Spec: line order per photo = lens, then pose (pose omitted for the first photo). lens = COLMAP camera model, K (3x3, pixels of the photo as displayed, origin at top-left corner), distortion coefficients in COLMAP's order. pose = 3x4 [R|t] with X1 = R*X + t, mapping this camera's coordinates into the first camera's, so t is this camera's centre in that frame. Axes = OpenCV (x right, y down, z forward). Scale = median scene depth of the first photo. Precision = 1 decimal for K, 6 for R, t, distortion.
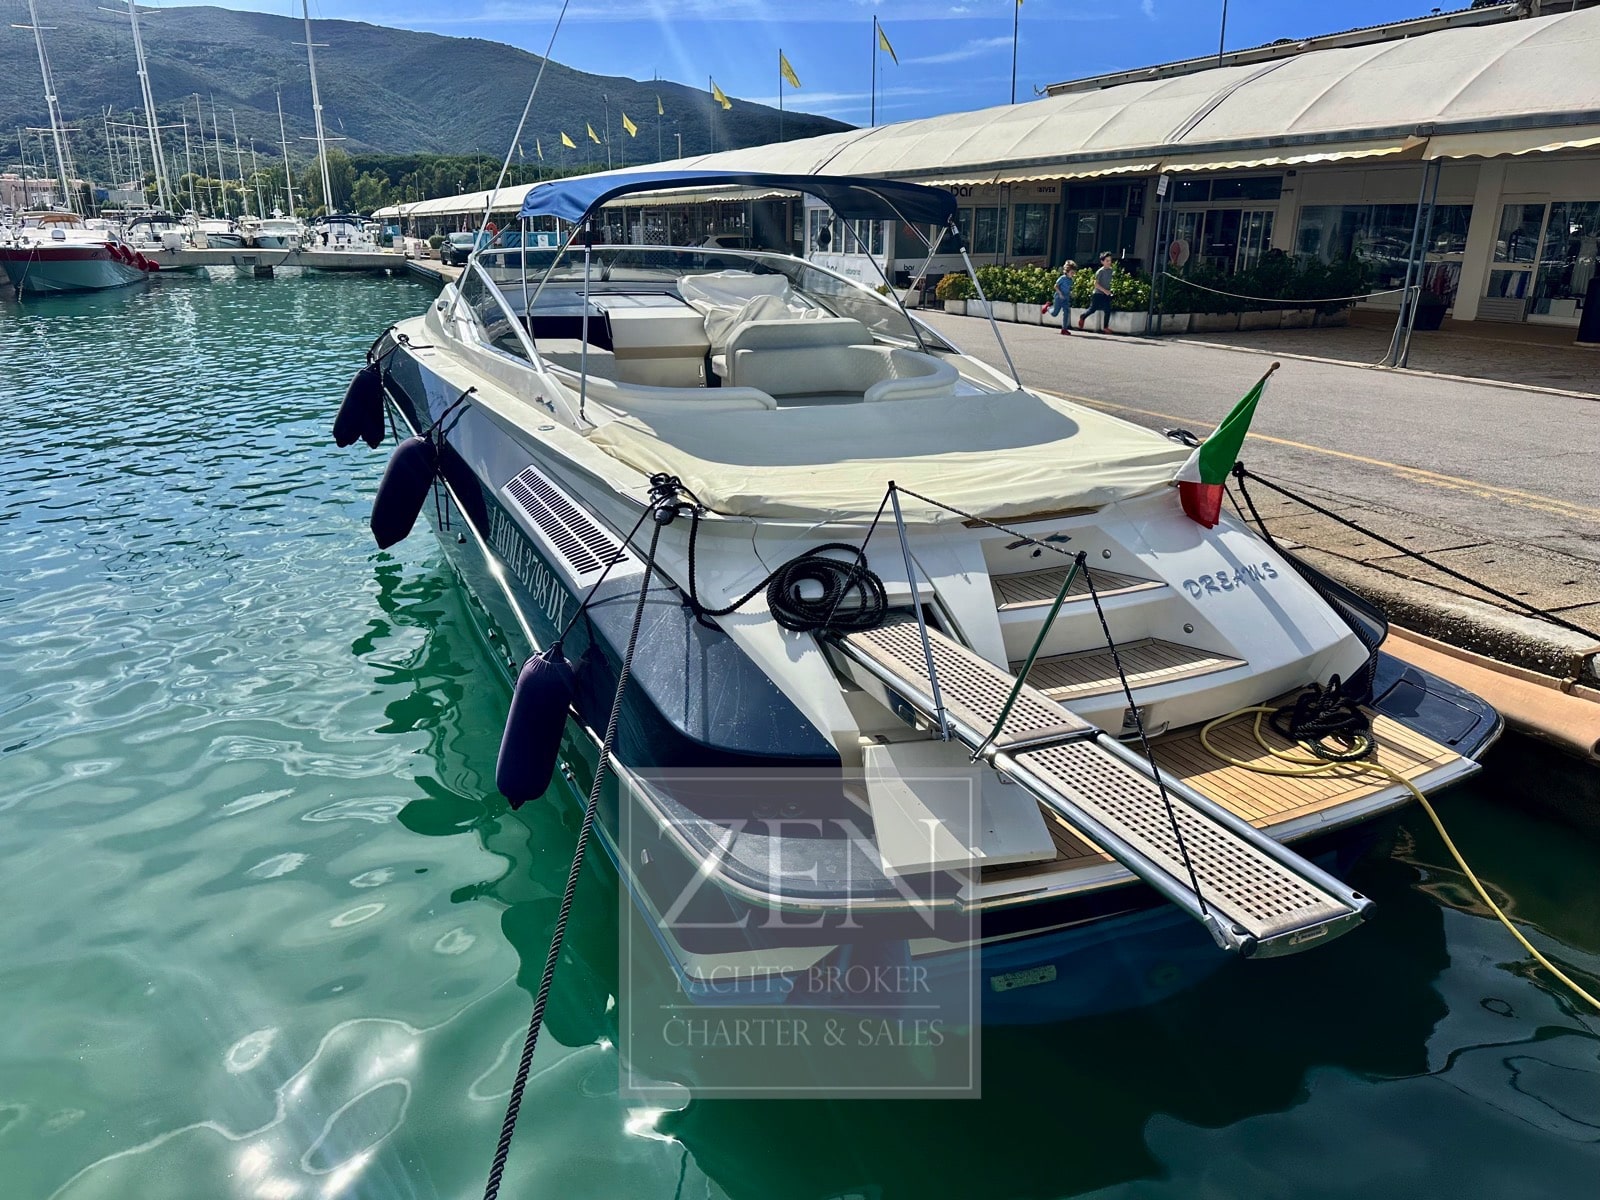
lens RADIAL K [[1130.7, 0, 811.5], [0, 1130.7, 604.4], [0, 0, 1]] dist [0.012732, -0.033446]
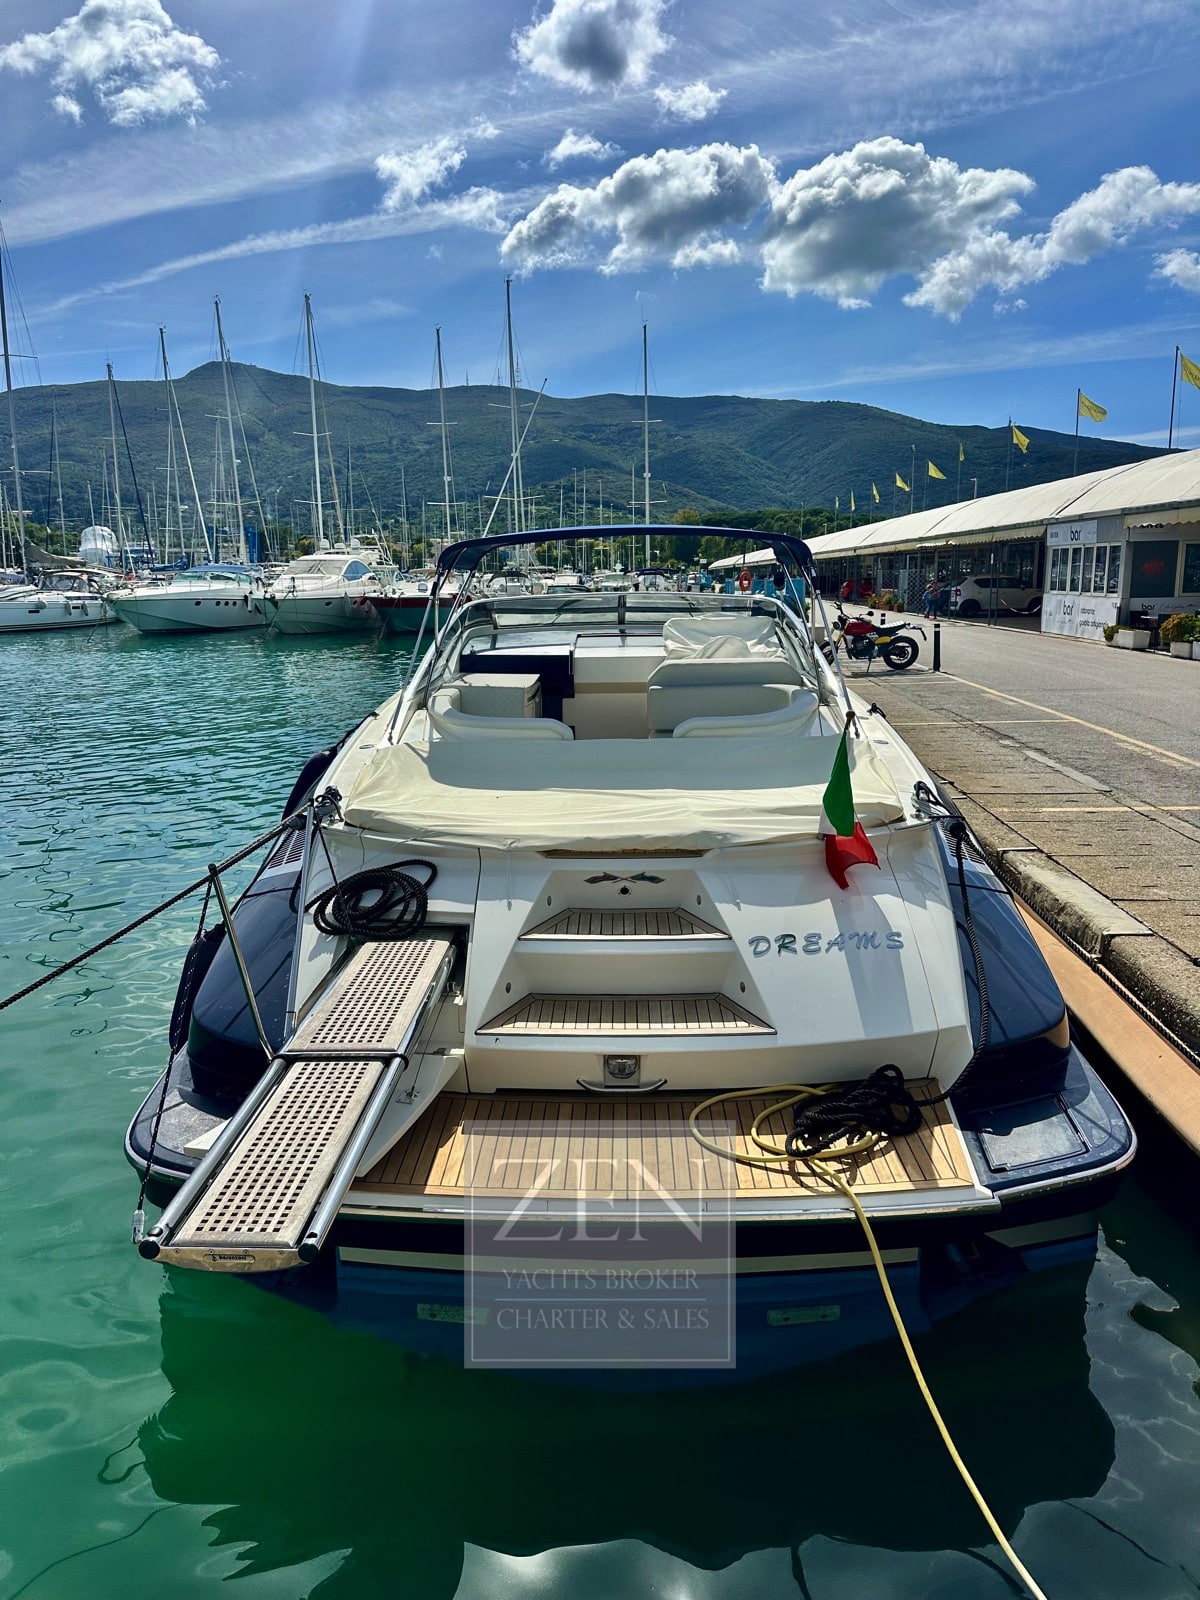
lens RADIAL K [[1130.7, 0, 607.9], [0, 1130.7, 815.5], [0, 0, 1]] dist [0.012732, -0.033446]
pose [[0.893236, 0.072148, -0.443760, 0.235359], [-0.120522, 0.989339, -0.081746, -0.010766], [0.433132, 0.126502, 0.892409, 0.042208]]
